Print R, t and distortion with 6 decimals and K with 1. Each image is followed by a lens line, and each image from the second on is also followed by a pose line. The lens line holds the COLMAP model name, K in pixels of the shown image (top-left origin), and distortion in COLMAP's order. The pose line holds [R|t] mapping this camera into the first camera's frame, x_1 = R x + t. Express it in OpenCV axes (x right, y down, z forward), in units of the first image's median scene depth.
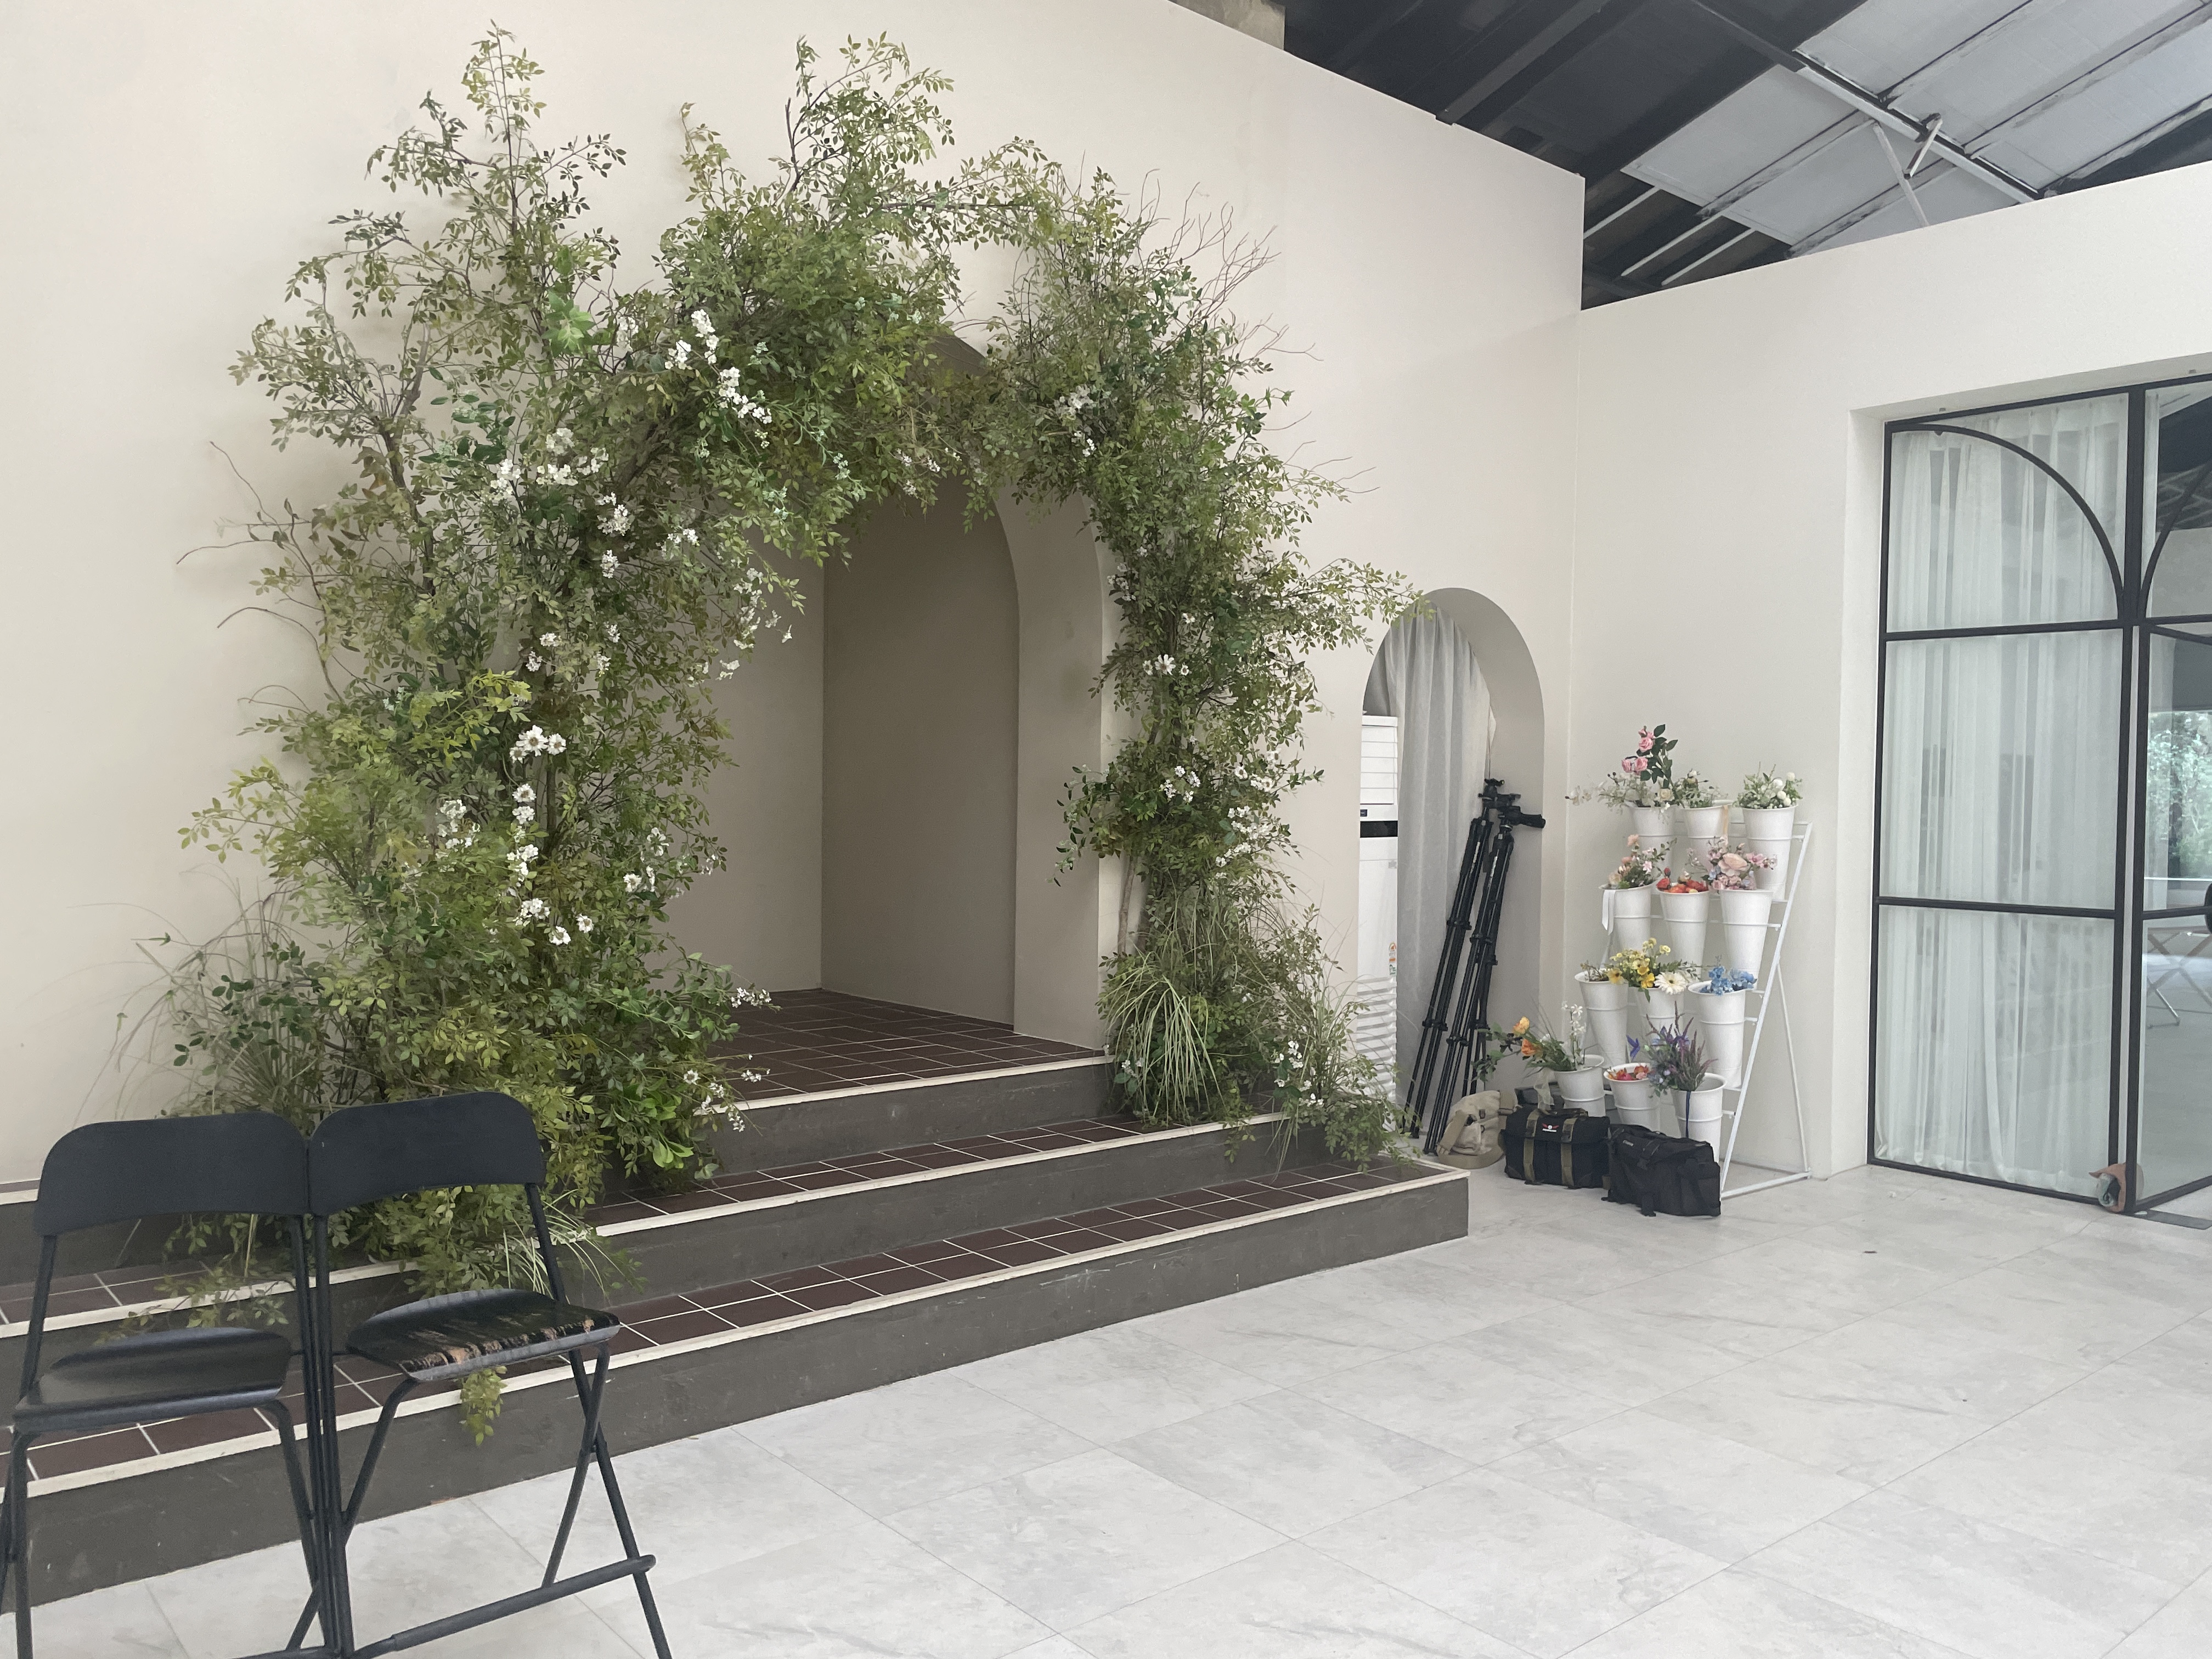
lens RADIAL K [[1661.0, 0, 1106.0], [0, 1661.0, 829.5], [0, 0, 1]] dist [0.057415, -0.085247]
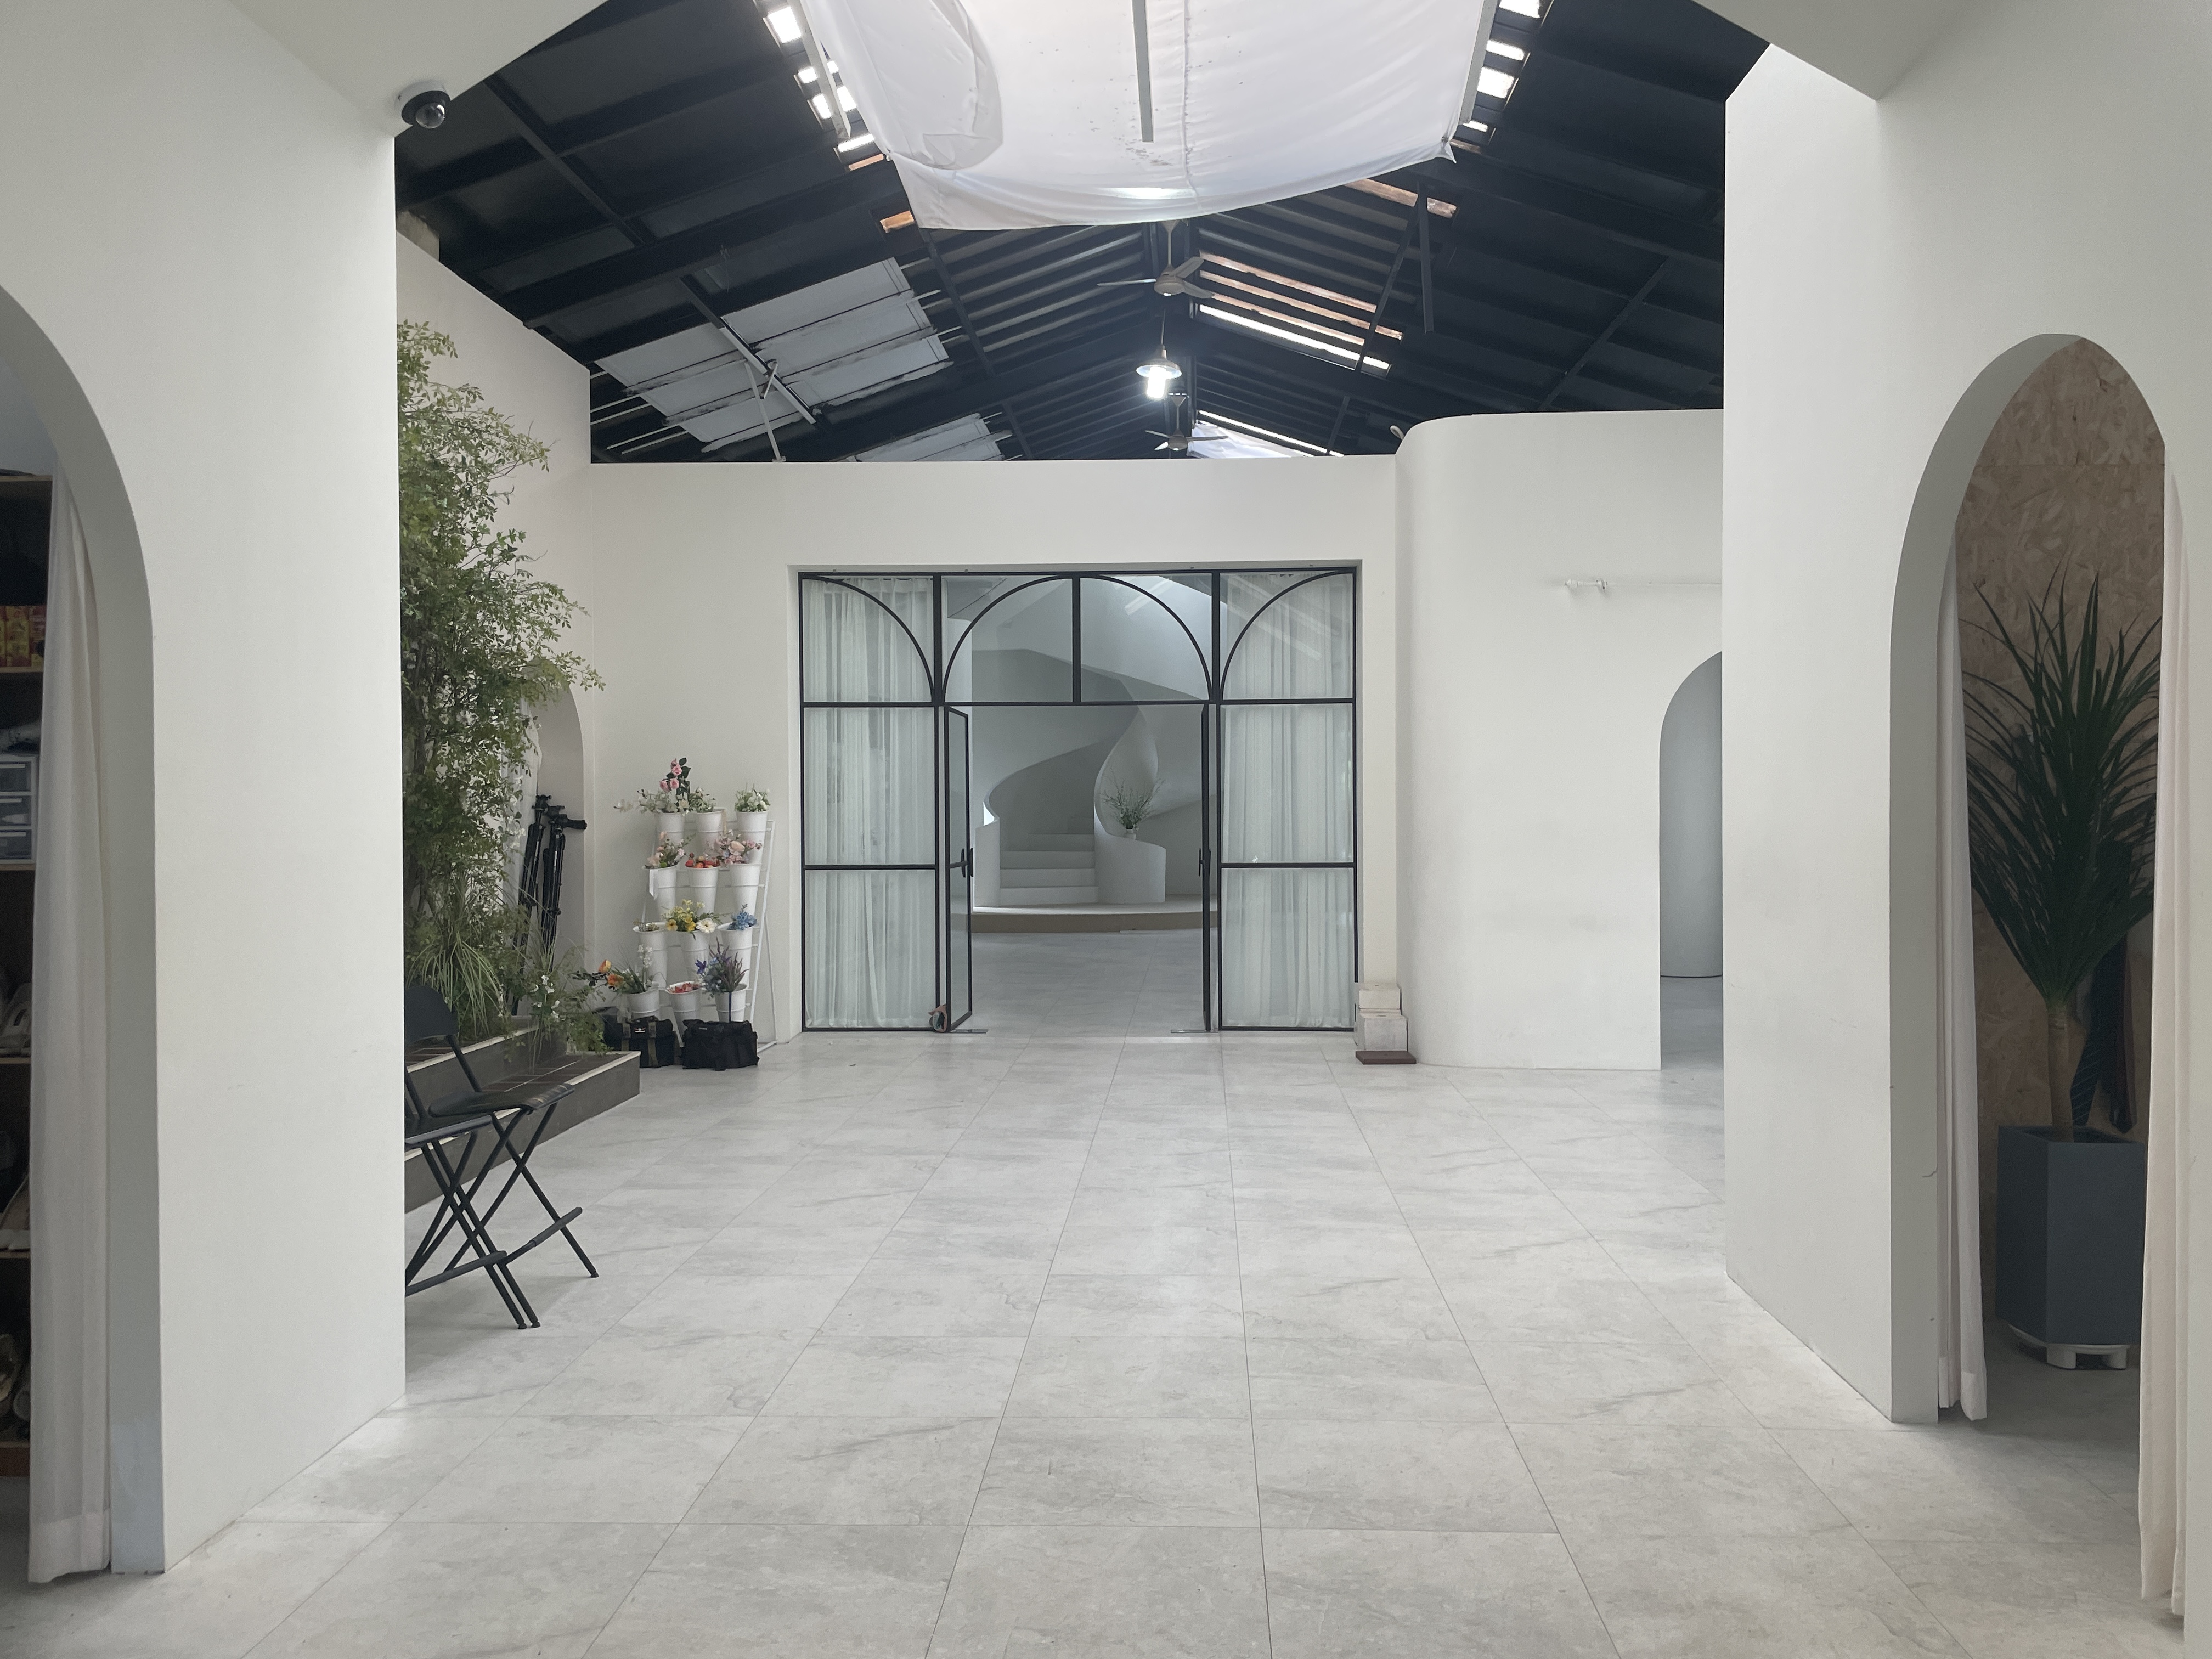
lens RADIAL K [[1661.0, 0, 1106.0], [0, 1661.0, 829.5], [0, 0, 1]] dist [0.057415, -0.085247]
pose [[0.676765, -0.028016, 0.735666, -0.542014], [0.032407, 0.999441, 0.008249, 0.001985], [-0.735486, 0.018258, 0.677294, -0.313812]]
